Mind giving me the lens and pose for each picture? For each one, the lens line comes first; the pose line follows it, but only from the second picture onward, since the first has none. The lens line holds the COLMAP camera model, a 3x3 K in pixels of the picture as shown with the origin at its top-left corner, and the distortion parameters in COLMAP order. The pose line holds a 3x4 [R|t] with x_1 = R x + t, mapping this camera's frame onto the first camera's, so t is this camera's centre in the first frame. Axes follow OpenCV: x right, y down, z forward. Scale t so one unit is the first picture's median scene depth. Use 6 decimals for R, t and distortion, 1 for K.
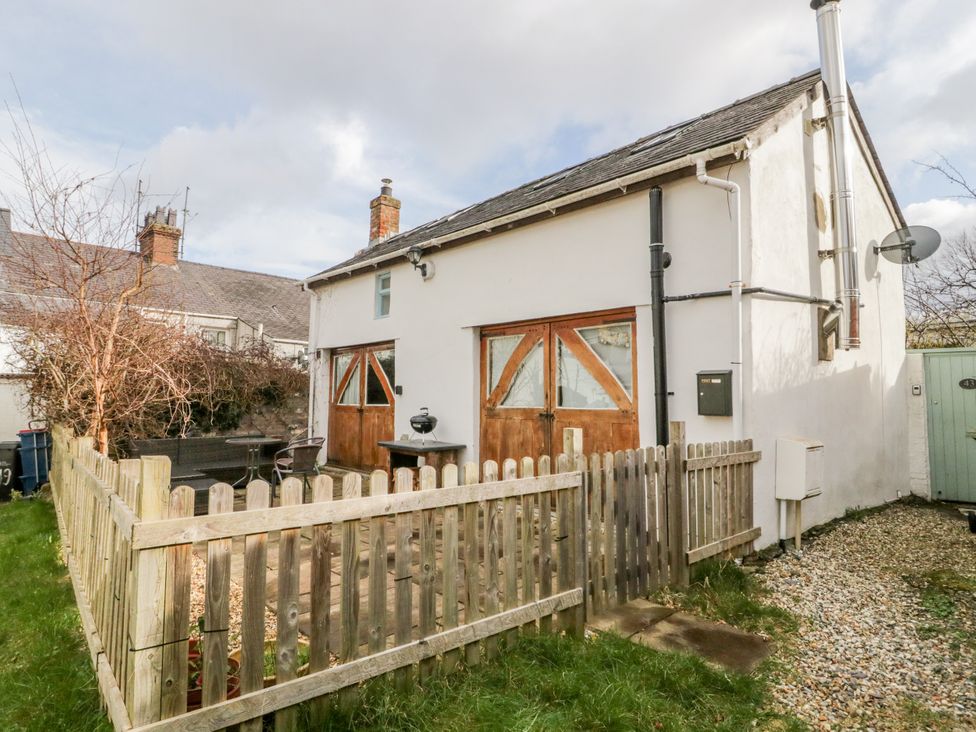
lens RADIAL K [[527.7, 0, 492.6], [0, 527.7, 355.5], [0, 0, 1]] dist [-0.001201, -0.012139]
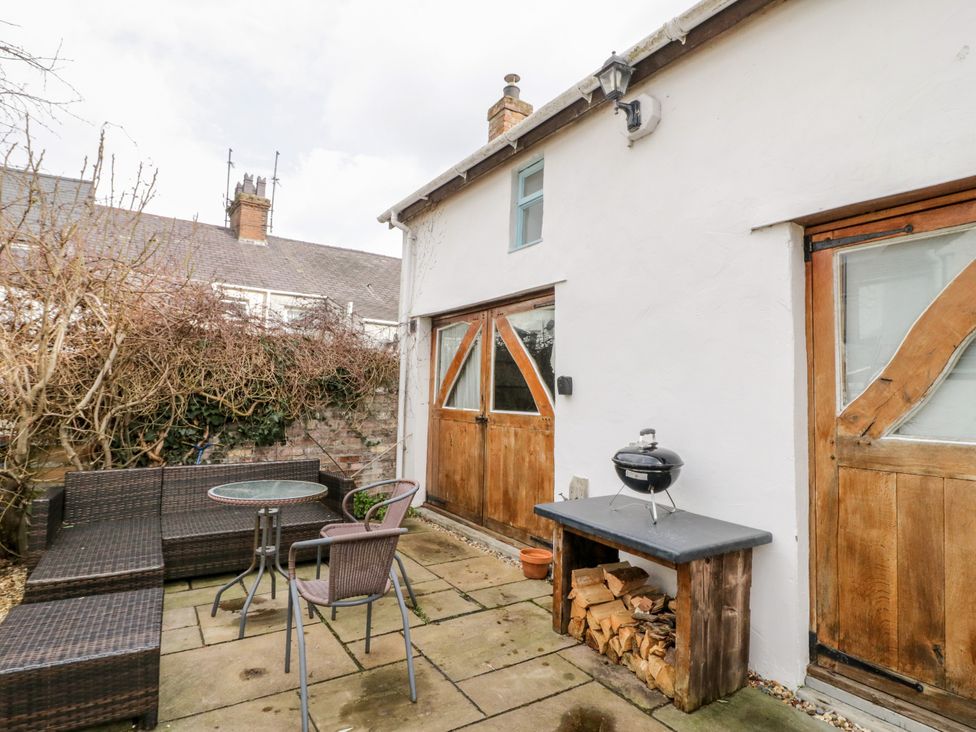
lens RADIAL K [[527.7, 0, 492.6], [0, 527.7, 355.5], [0, 0, 1]] dist [-0.001201, -0.012139]
pose [[0.982787, 0.005145, -0.184670, -0.134007], [-0.003520, 0.999952, 0.009126, 0.028940], [0.184708, -0.008318, 0.982758, 0.442951]]
